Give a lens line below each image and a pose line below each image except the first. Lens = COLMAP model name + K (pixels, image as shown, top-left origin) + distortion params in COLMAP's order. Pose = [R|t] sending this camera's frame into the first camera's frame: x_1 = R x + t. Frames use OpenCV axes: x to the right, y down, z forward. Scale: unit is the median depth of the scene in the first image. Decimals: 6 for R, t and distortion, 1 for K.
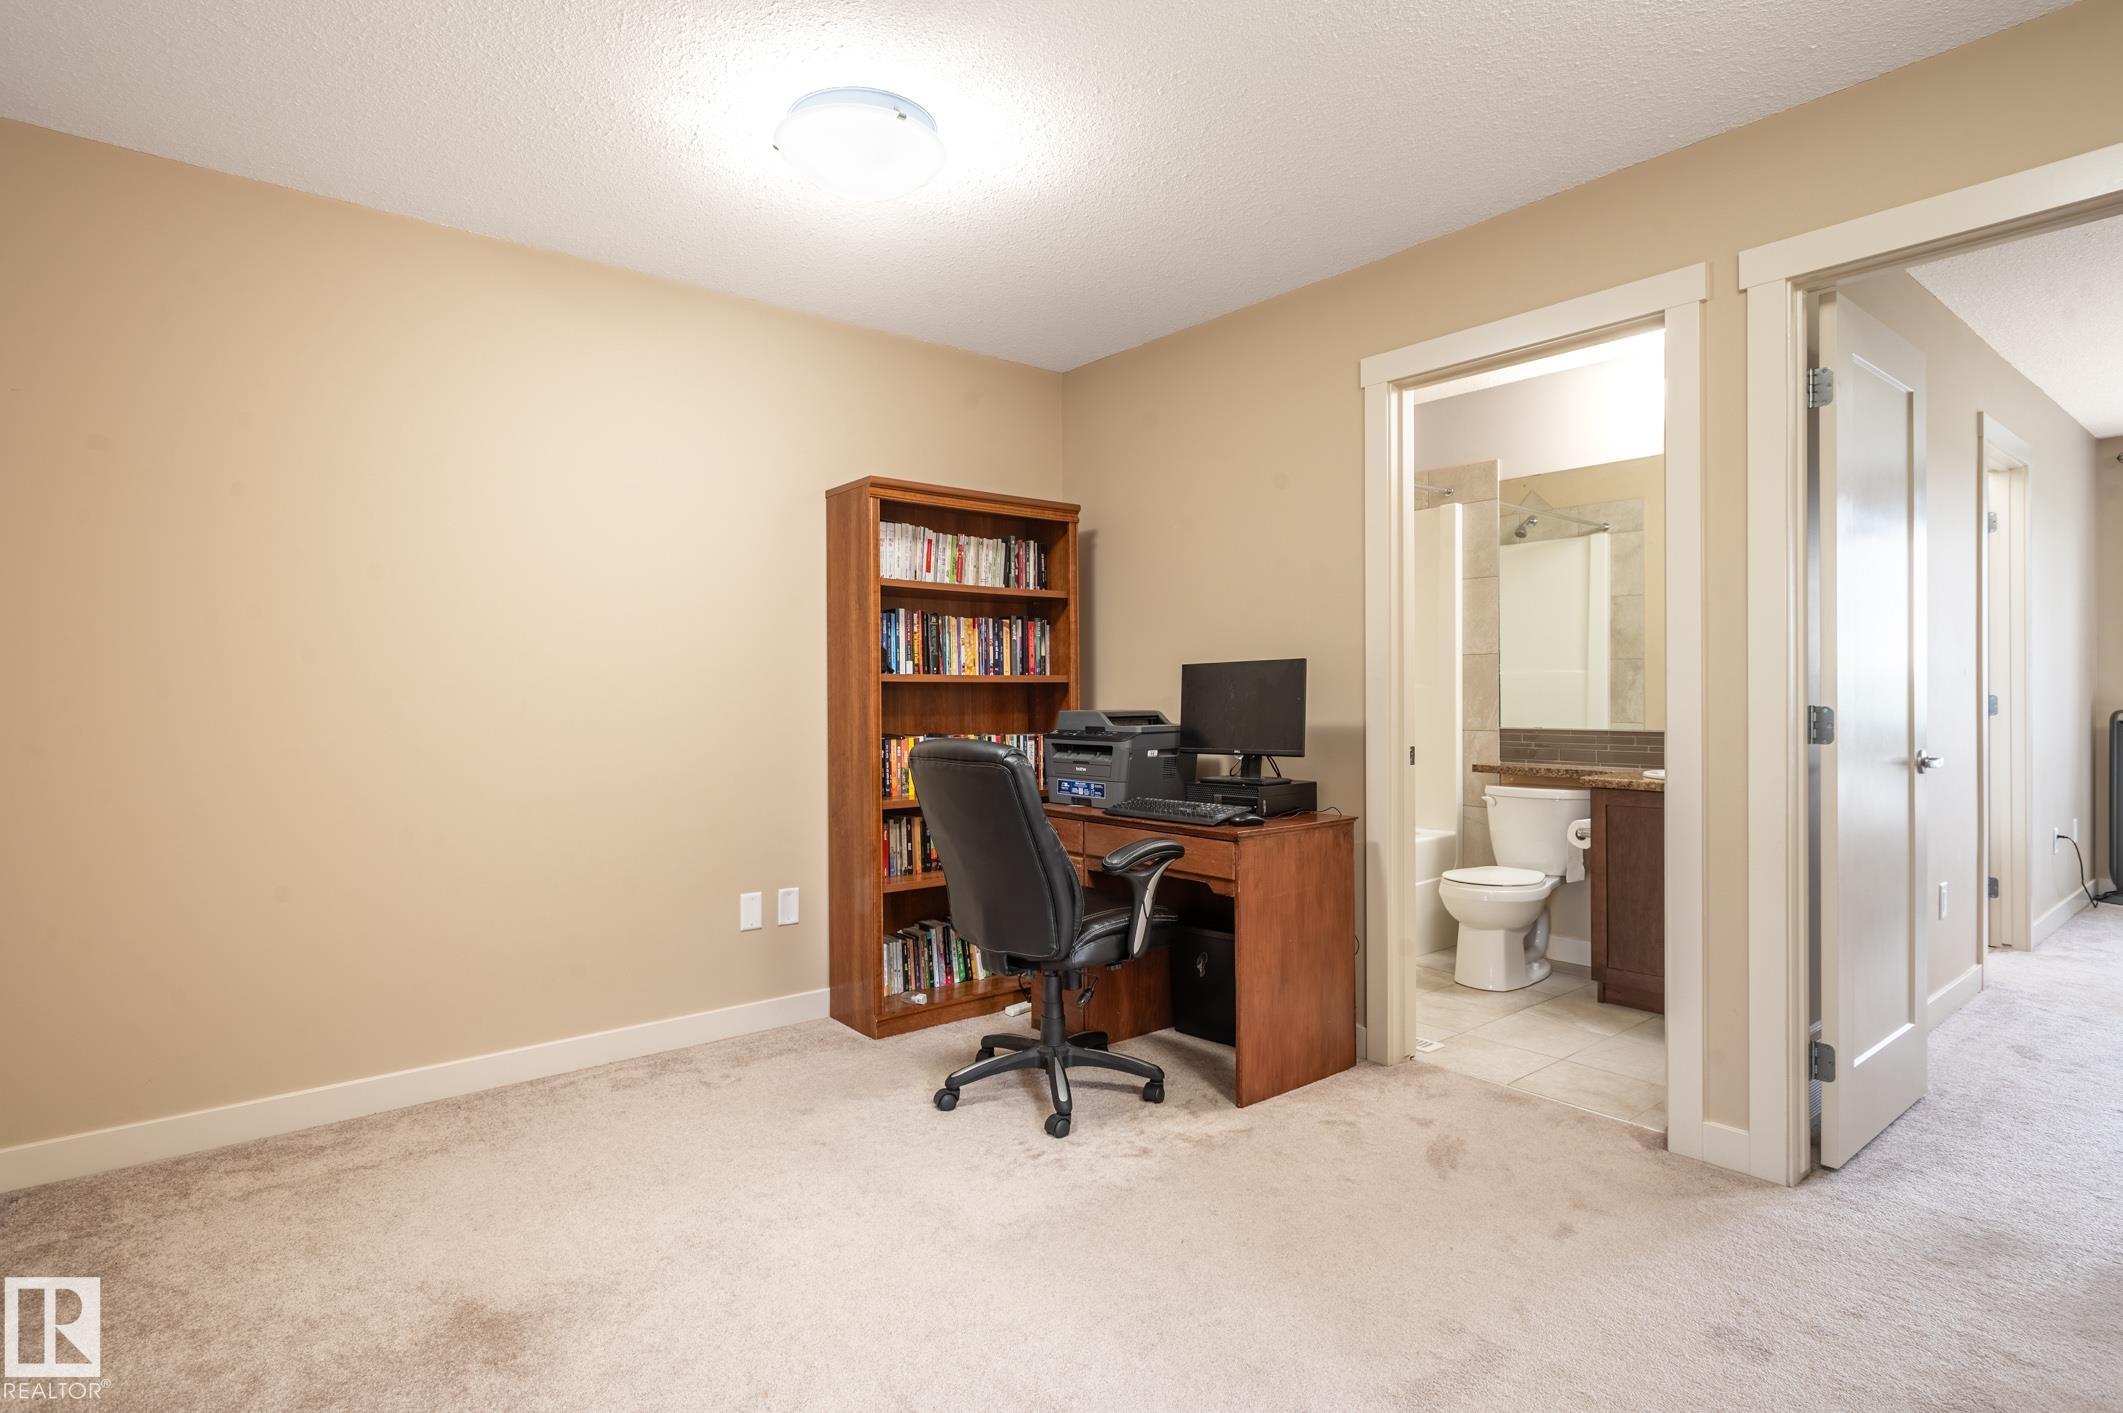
lens RADIAL K [[1085.1, 0, 1068.3], [0, 1085.1, 696.7], [0, 0, 1]] dist [0.004009, -0.001528]
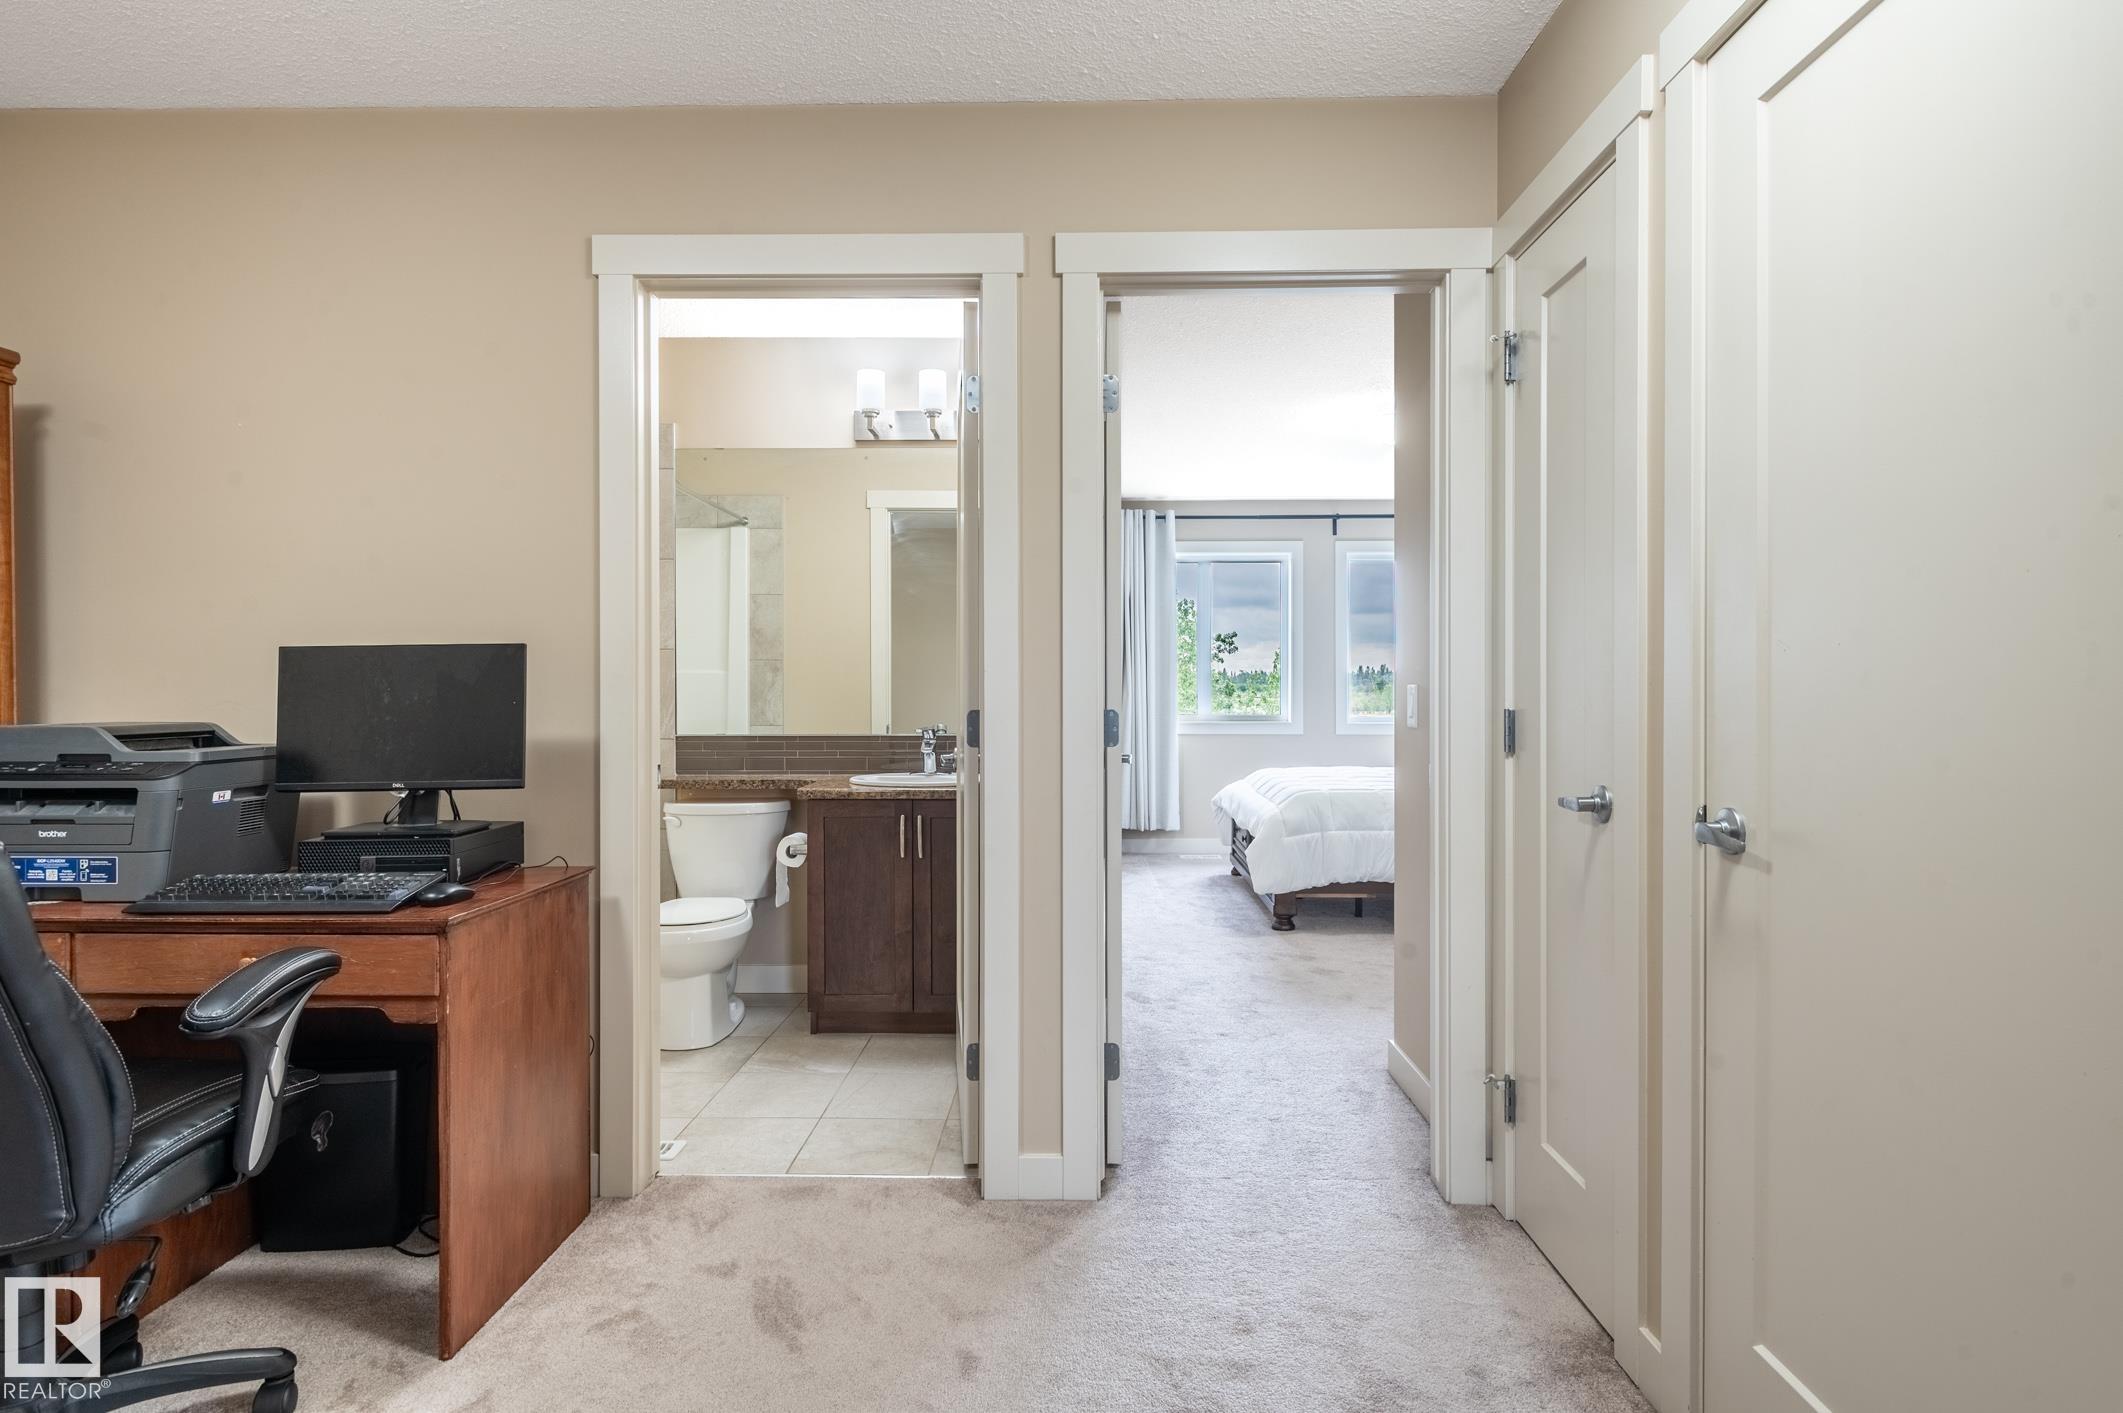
lens RADIAL K [[1085.1, 0, 1068.3], [0, 1085.1, 696.7], [0, 0, 1]] dist [0.004009, -0.001528]
pose [[0.653606, 0.001420, 0.756833, -0.070342], [-0.000446, 0.999999, -0.001491, -0.001006], [-0.756834, 0.000637, 0.653606, 0.276352]]
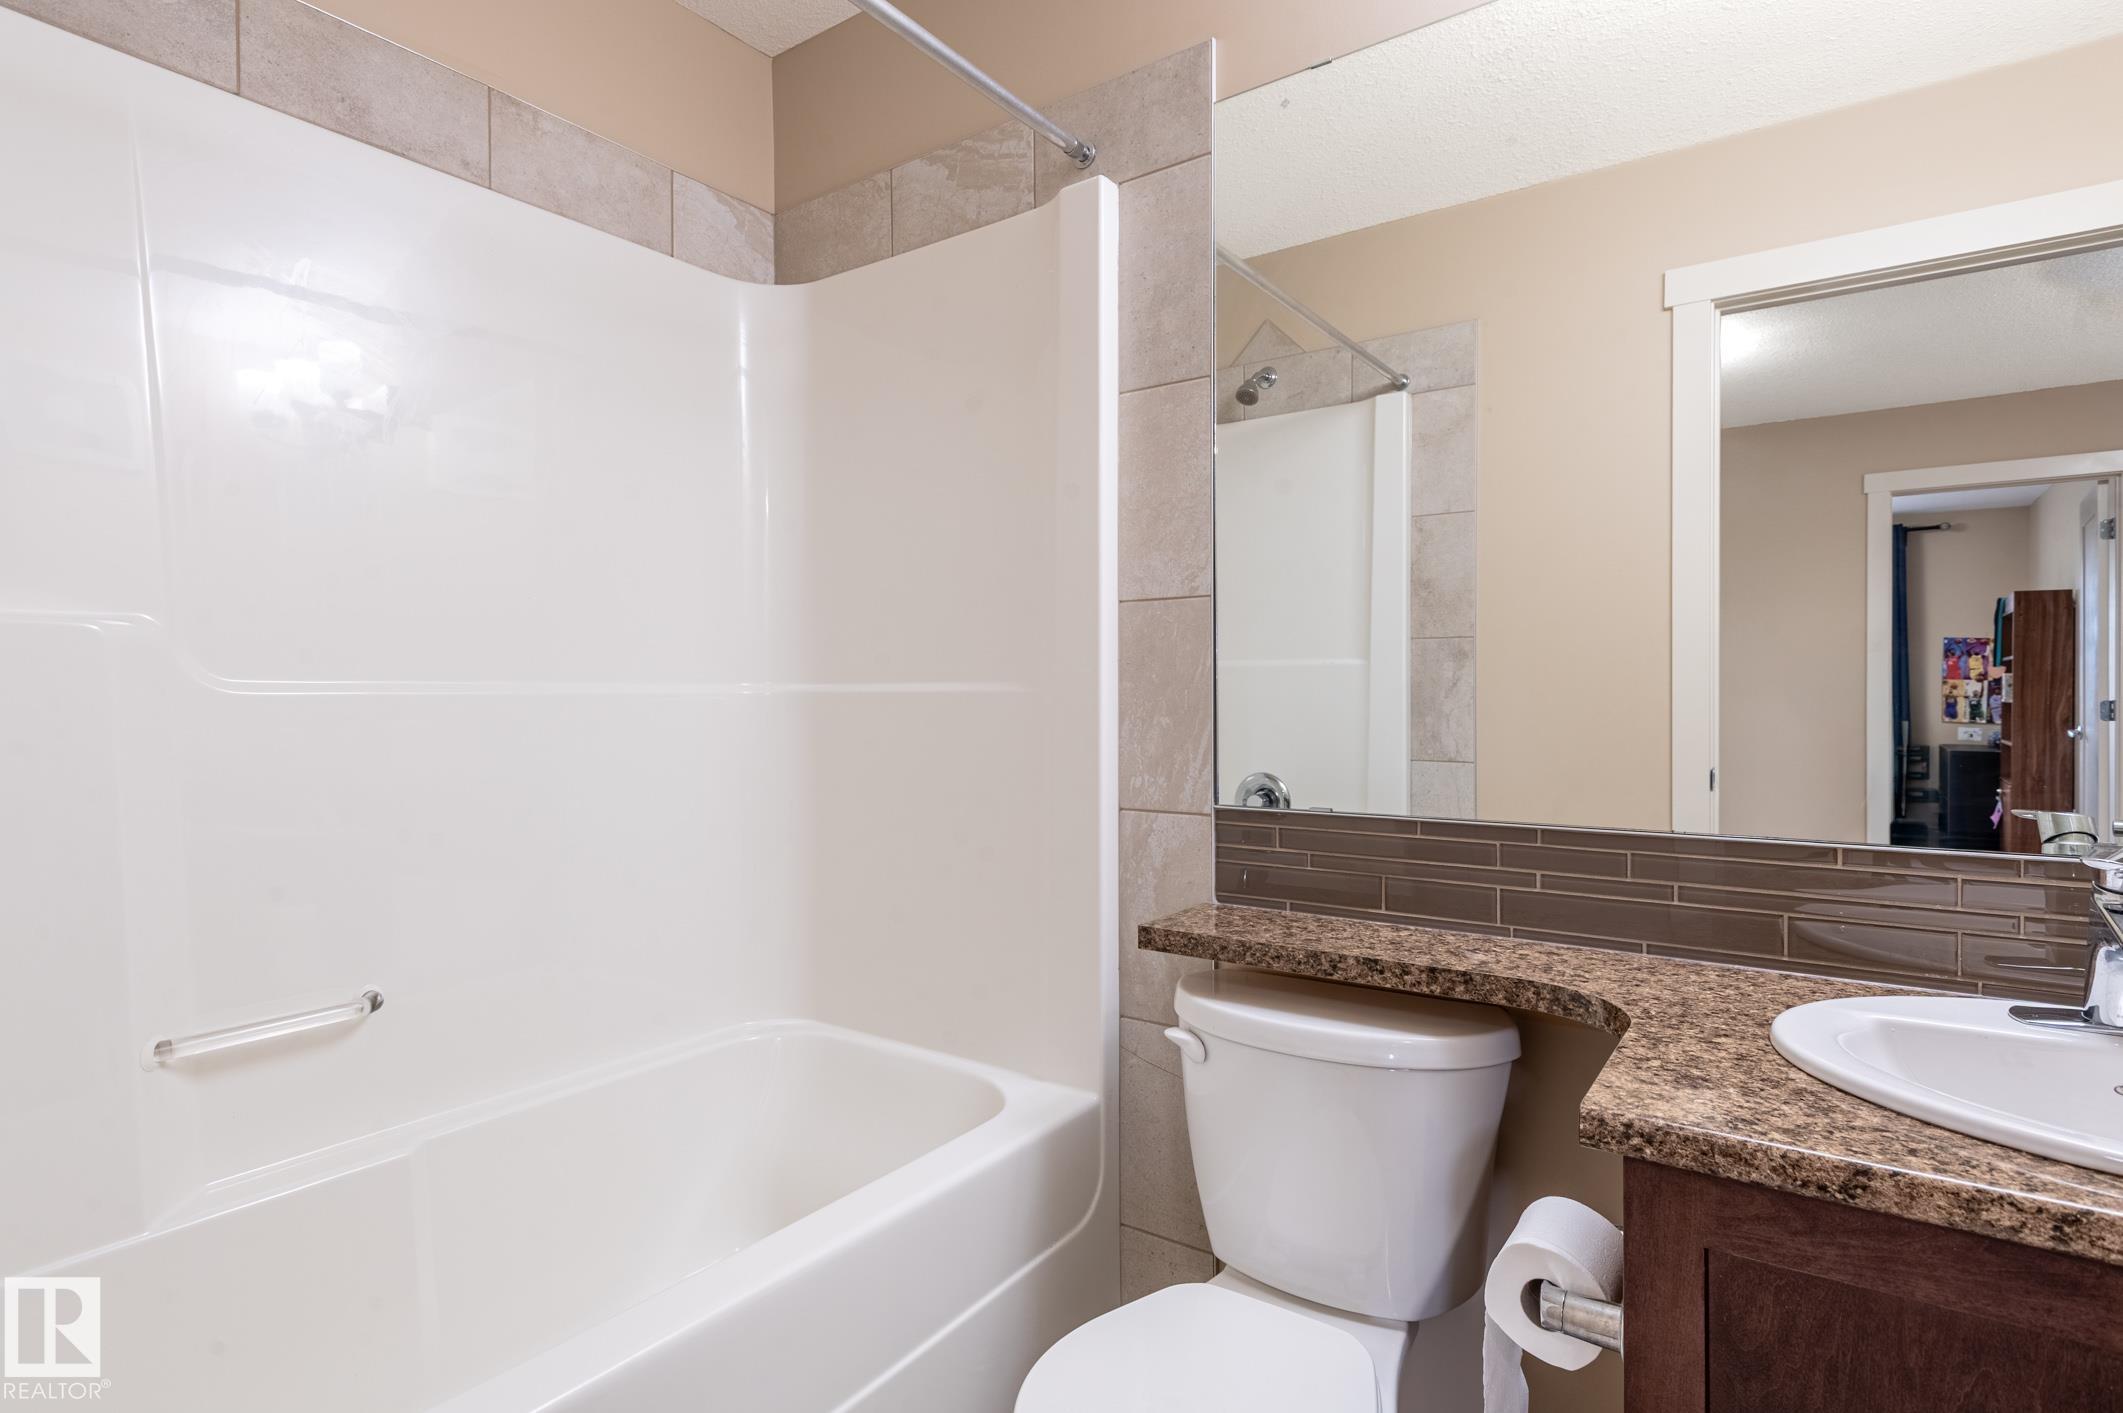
lens RADIAL K [[1068.5, 0, 1056.1], [0, 1068.5, 704.9], [0, 0, 1]] dist [0.002111, -0.000565]
pose [[0.970894, 0.000102, 0.239508, 0.363554], [-0.000695, 0.999997, 0.002394, -0.006660], [-0.239507, -0.002490, 0.970891, 0.930916]]
